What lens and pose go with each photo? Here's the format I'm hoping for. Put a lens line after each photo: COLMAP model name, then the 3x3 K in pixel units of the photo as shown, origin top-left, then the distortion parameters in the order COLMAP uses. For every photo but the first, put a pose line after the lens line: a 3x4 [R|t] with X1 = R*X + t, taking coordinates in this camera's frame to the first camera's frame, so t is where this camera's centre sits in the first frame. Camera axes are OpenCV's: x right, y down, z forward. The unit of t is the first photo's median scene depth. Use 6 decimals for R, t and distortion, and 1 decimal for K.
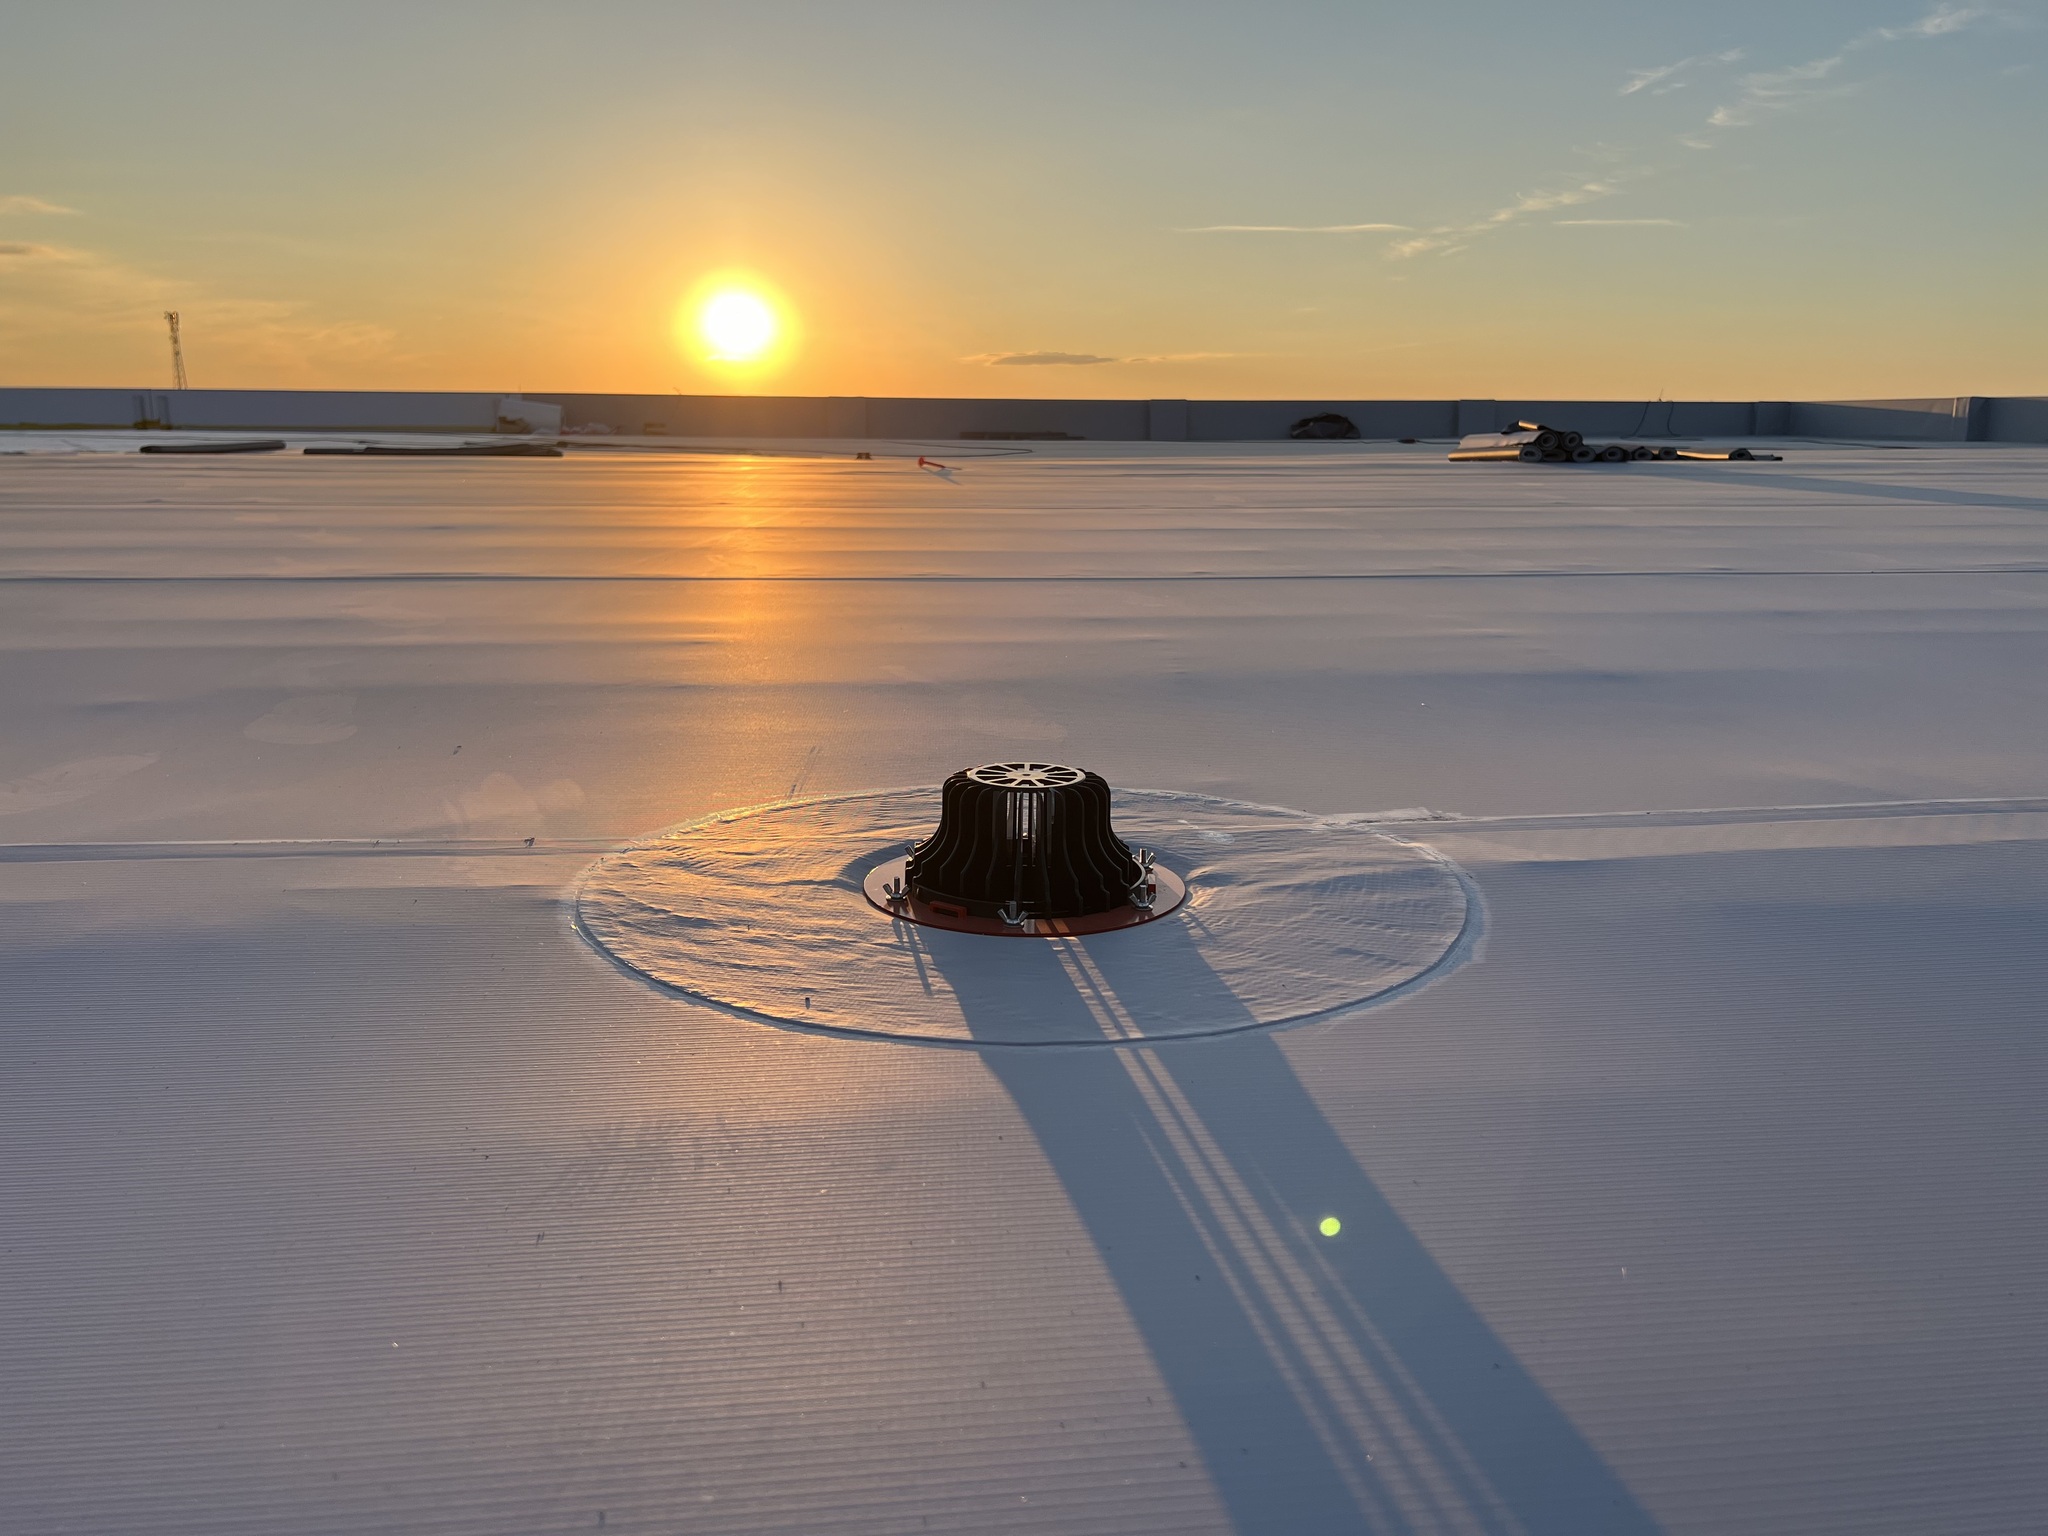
lens RADIAL K [[1540.1, 0, 1024.0], [0, 1540.1, 768.0], [0, 0, 1]] dist [0.134185, -0.142743]
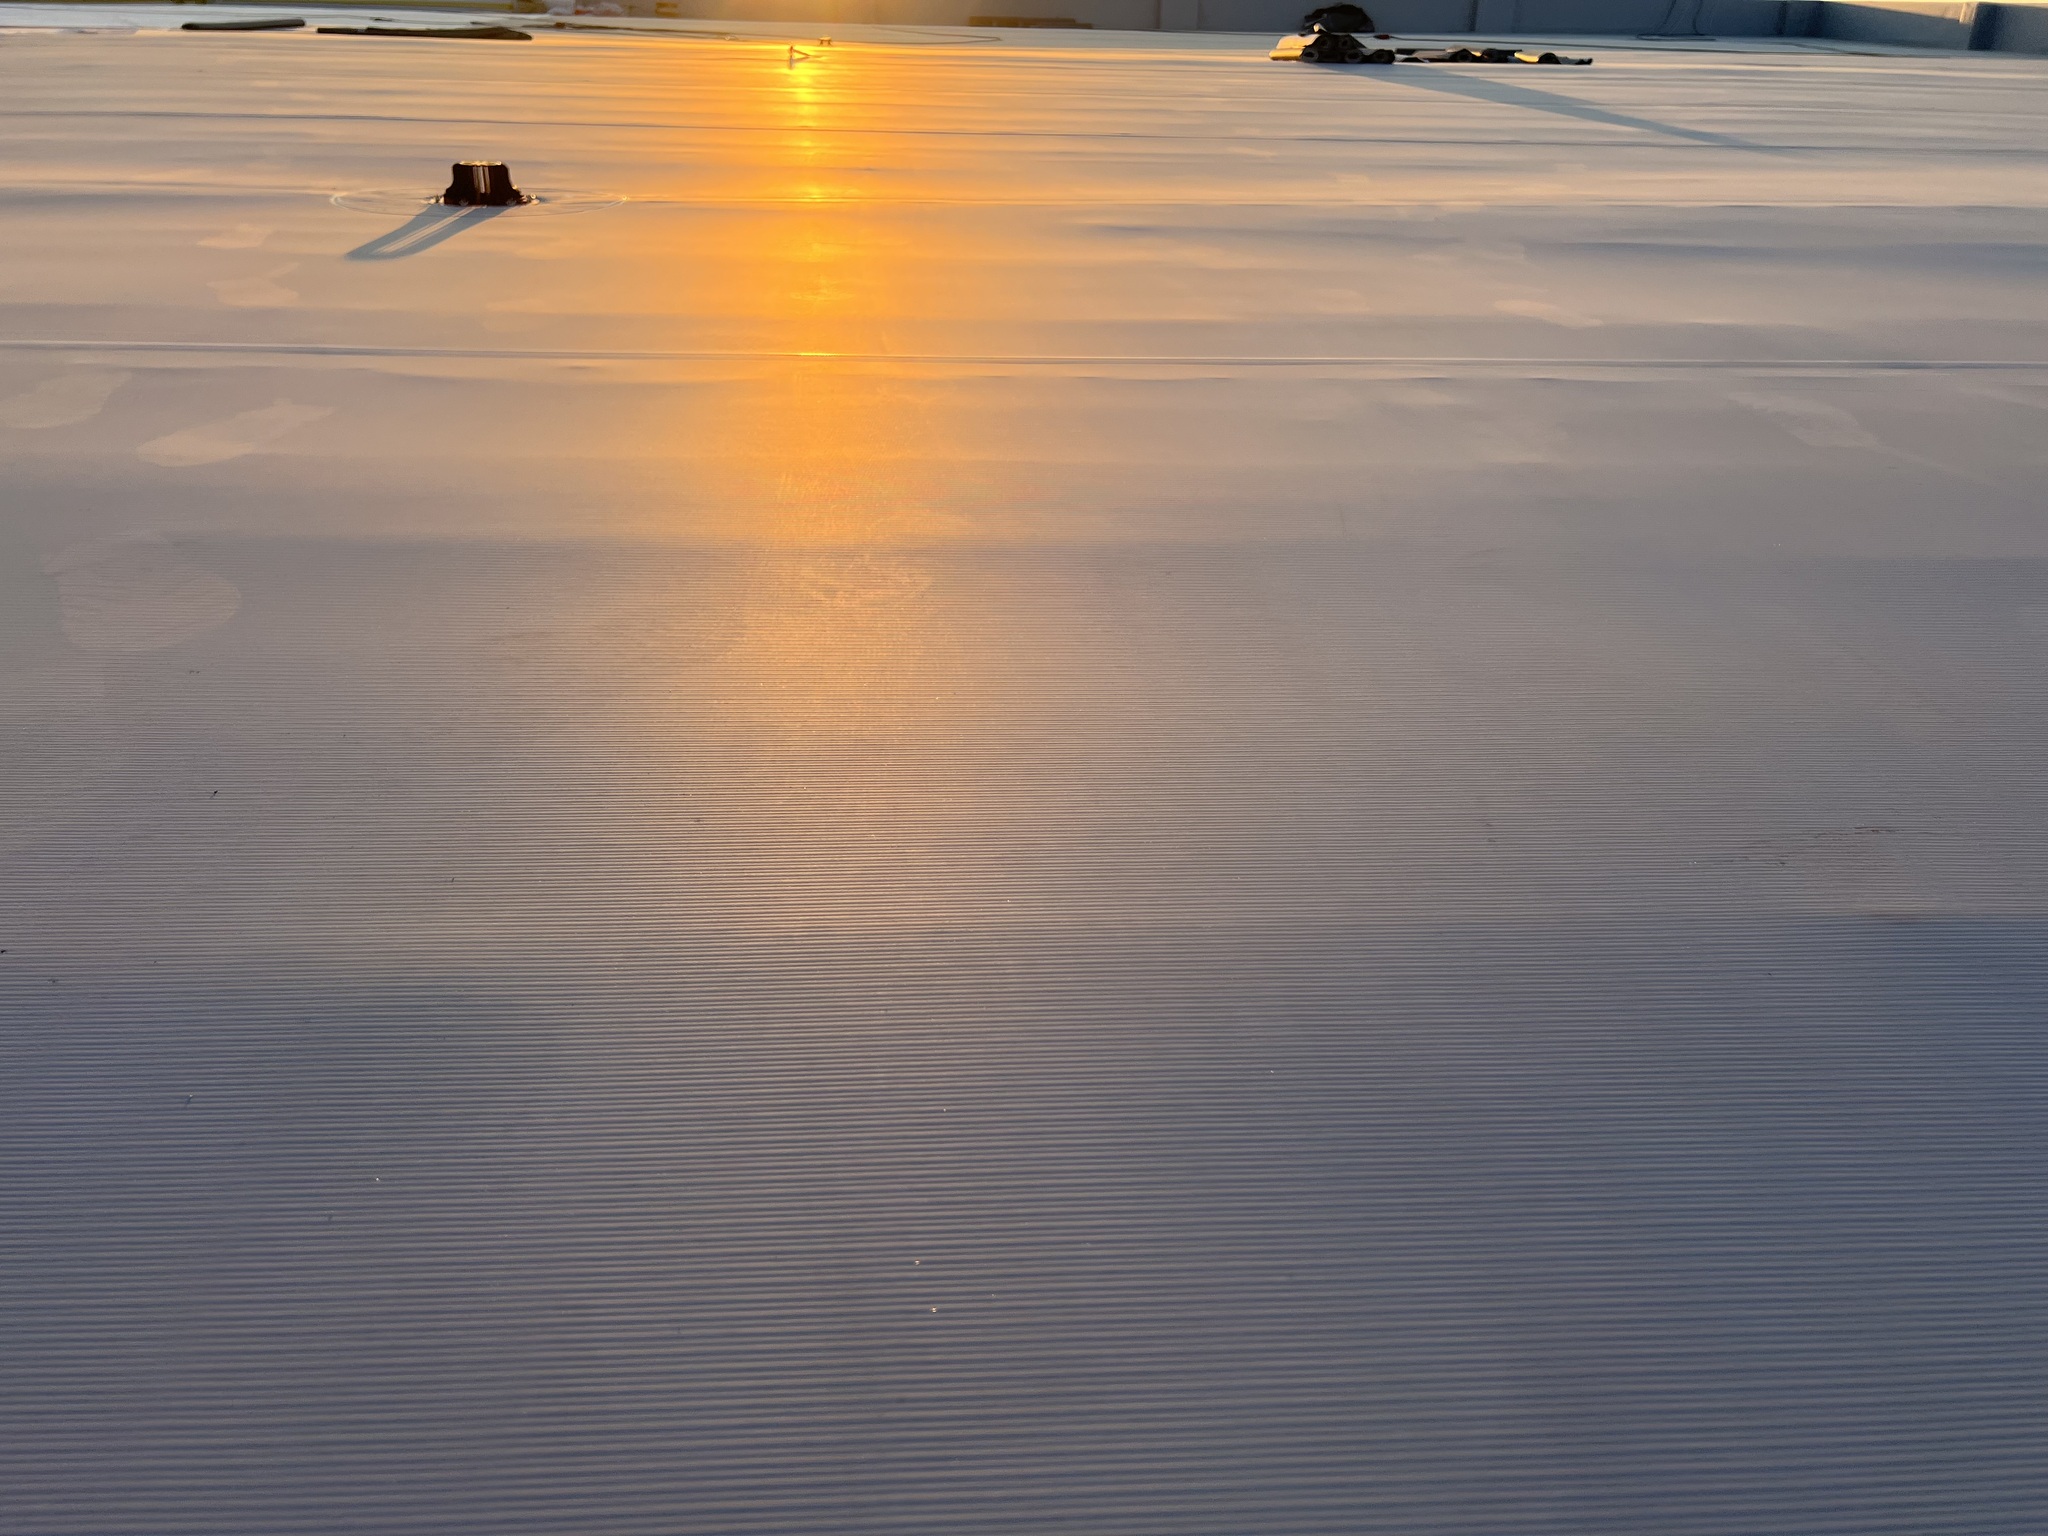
lens RADIAL K [[1540.1, 0, 1024.0], [0, 1540.1, 768.0], [0, 0, 1]] dist [0.134185, -0.142743]
pose [[0.998539, 0.036262, -0.040071, 0.134191], [-0.026073, 0.972714, 0.230536, 0.045632], [0.047337, -0.229154, 0.972238, -0.243136]]
